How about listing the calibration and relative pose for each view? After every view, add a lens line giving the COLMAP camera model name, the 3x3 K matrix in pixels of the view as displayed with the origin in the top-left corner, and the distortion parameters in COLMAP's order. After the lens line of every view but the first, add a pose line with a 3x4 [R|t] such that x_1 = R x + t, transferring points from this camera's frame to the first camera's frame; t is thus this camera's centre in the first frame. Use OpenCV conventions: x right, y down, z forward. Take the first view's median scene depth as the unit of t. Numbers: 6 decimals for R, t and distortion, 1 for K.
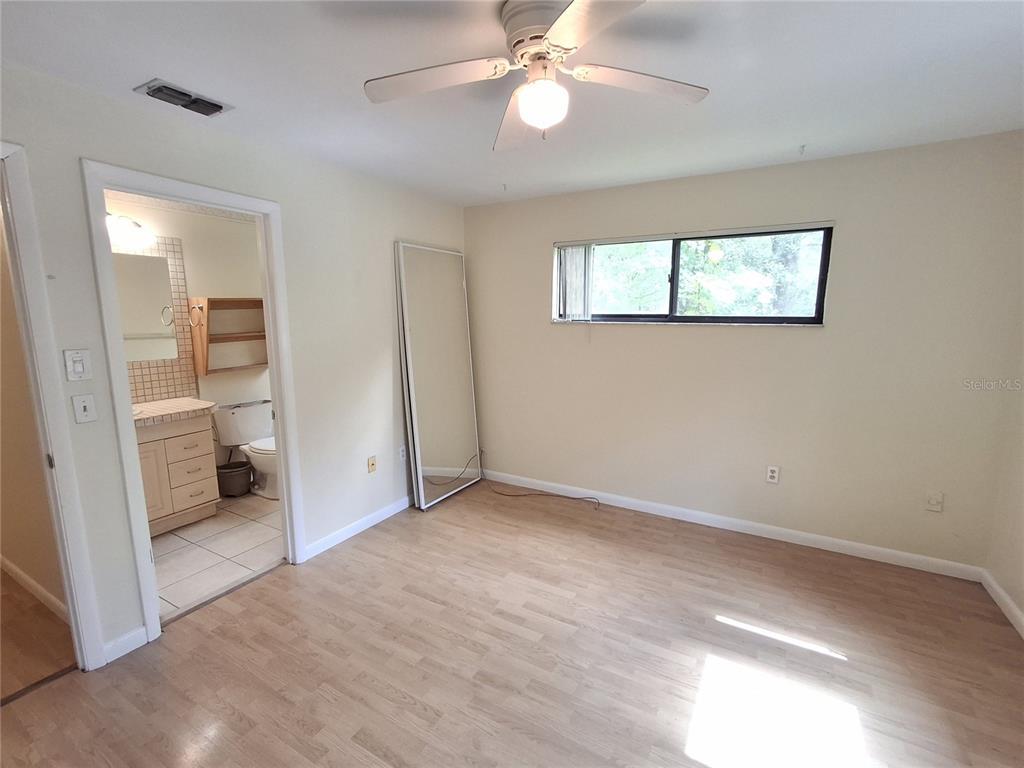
lens RADIAL K [[466.0, 0, 514.3], [0, 466.0, 389.1], [0, 0, 1]] dist [-0.003635, 0.000365]
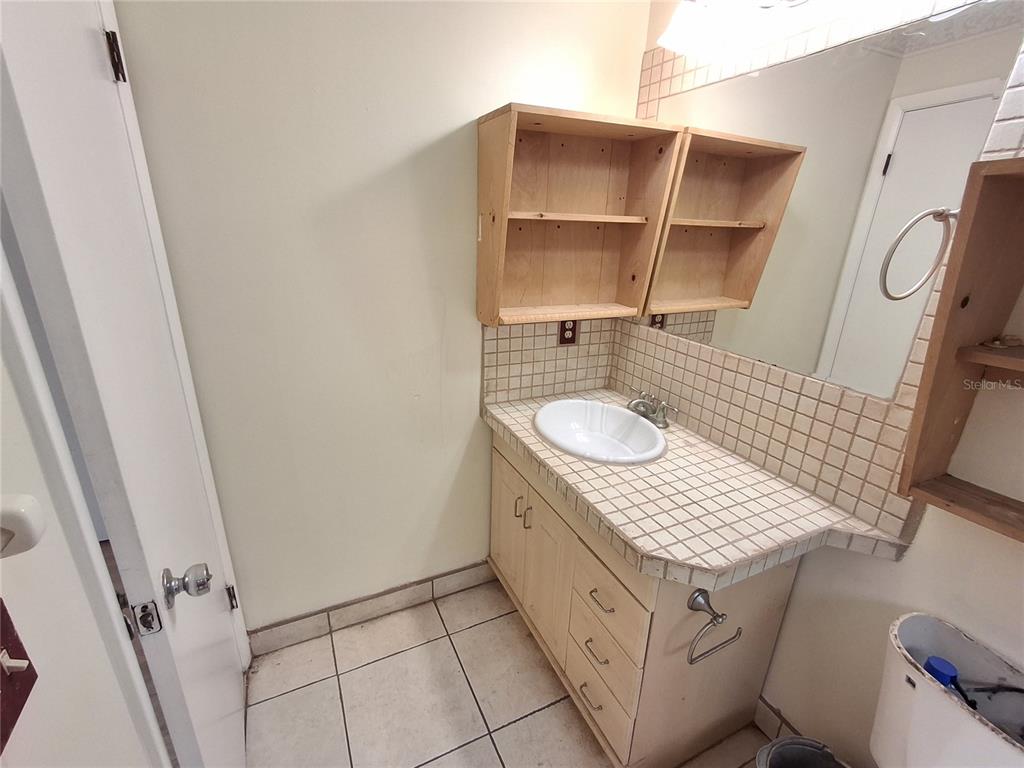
lens RADIAL K [[466.0, 0, 514.3], [0, 466.0, 389.1], [0, 0, 1]] dist [-0.003635, 0.000365]
pose [[-0.564682, 0.263524, -0.782105, -0.363551], [-0.169915, 0.890229, 0.422635, -0.158675], [0.807628, 0.371546, -0.457920, 0.949417]]
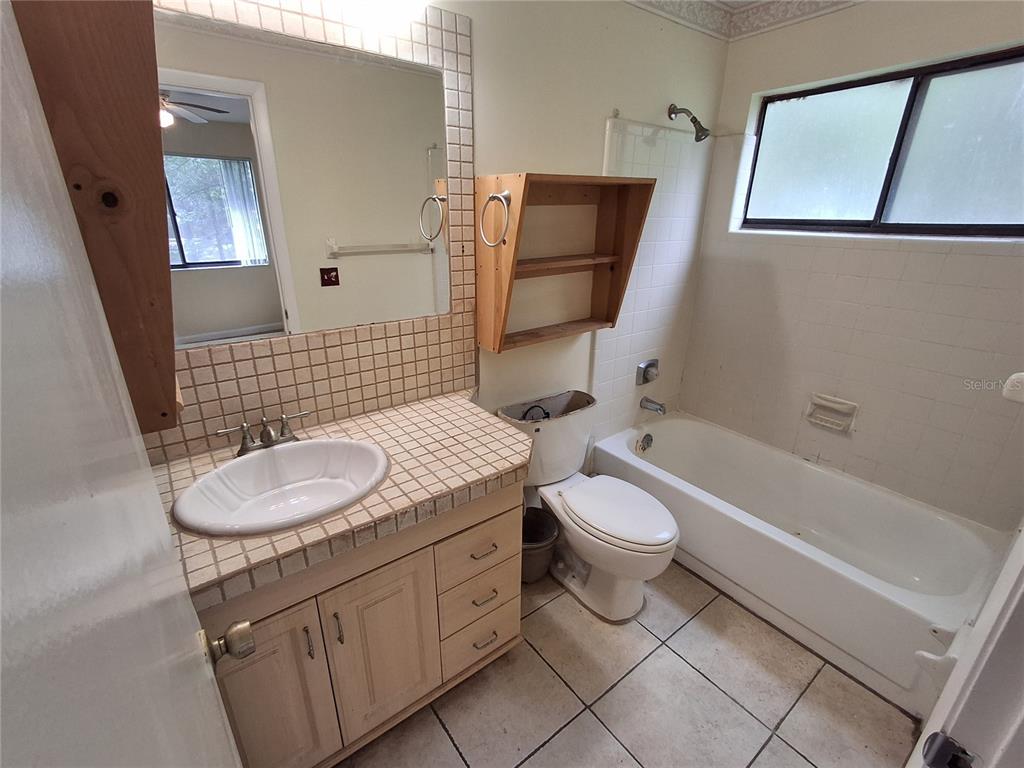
lens RADIAL K [[466.0, 0, 514.3], [0, 466.0, 389.1], [0, 0, 1]] dist [-0.003635, 0.000365]
pose [[0.921990, 0.149814, -0.357058, -0.488614], [-0.076561, 0.974448, 0.211162, -0.097121], [0.379569, -0.167353, 0.909901, 0.590894]]
